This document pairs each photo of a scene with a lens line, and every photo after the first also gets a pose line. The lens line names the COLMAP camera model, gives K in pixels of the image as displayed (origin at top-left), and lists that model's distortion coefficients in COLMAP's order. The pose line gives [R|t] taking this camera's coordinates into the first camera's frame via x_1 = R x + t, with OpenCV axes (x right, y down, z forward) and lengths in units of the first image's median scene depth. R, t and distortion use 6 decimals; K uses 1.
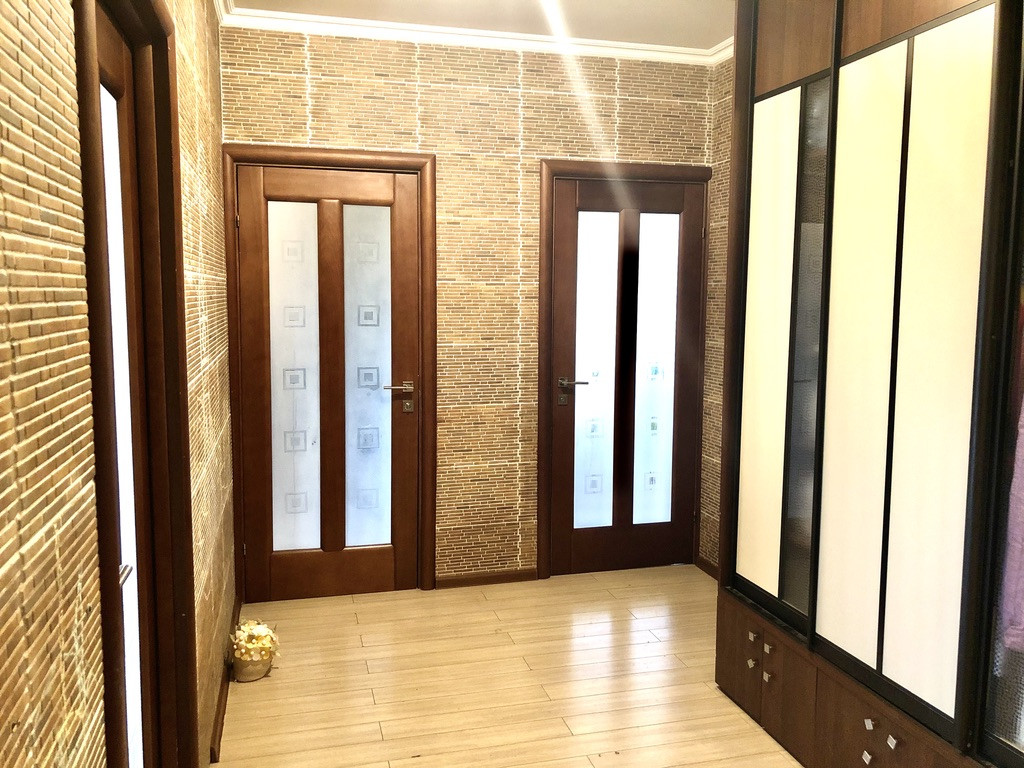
lens RADIAL K [[837.2, 0, 513.9], [0, 837.2, 383.8], [0, 0, 1]] dist [0.042839, -0.064810]
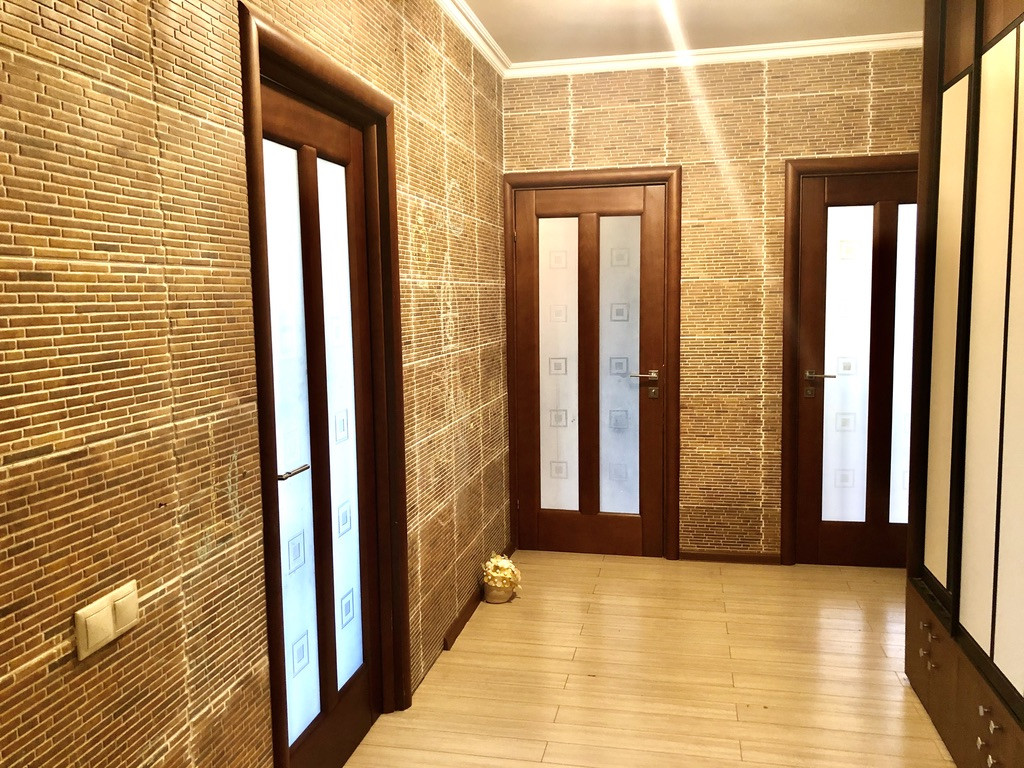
lens RADIAL K [[837.2, 0, 505.8], [0, 837.2, 388.8], [0, 0, 1]] dist [0.042839, -0.064810]
pose [[0.888837, 0.031572, -0.457135, 0.211611], [-0.029329, 0.999498, 0.012005, 0.014160], [0.457284, 0.002737, 0.889316, -0.087701]]
